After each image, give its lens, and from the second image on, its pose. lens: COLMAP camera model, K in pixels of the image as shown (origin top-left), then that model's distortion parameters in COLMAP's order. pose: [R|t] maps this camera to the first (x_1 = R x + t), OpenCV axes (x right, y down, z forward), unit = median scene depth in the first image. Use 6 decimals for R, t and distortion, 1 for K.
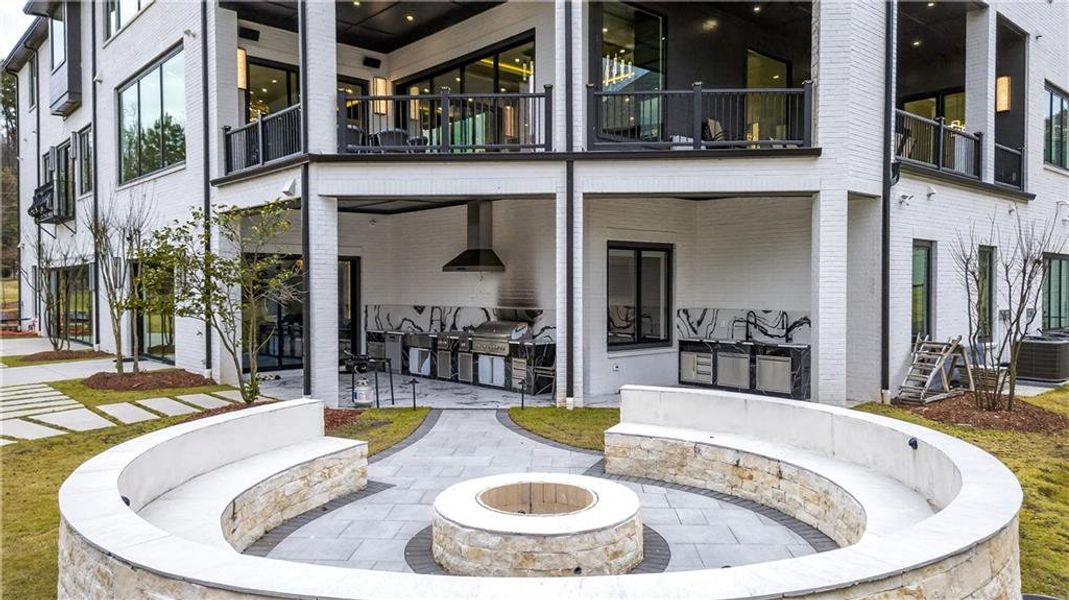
lens RADIAL K [[784.2, 0, 534.5], [0, 784.2, 300.0], [0, 0, 1]] dist [0.058250, -0.004390]
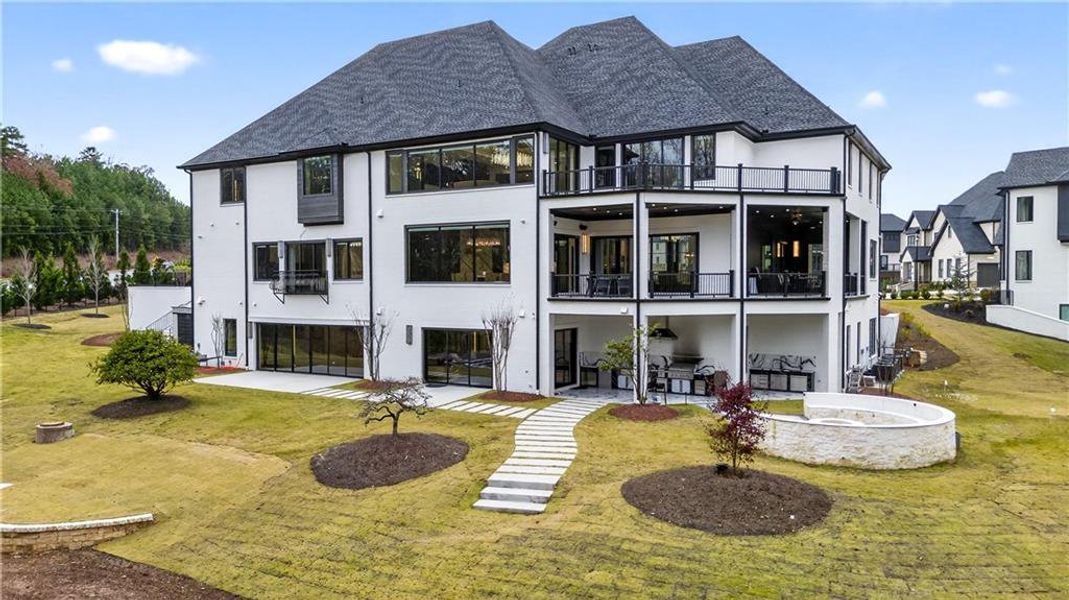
lens RADIAL K [[784.2, 0, 534.5], [0, 784.2, 300.0], [0, 0, 1]] dist [0.058250, -0.004390]
pose [[0.956086, -0.007720, 0.292983, -1.089095], [0.006302, 0.999963, 0.005781, -0.166594], [-0.293017, -0.003681, 0.956100, -0.984116]]
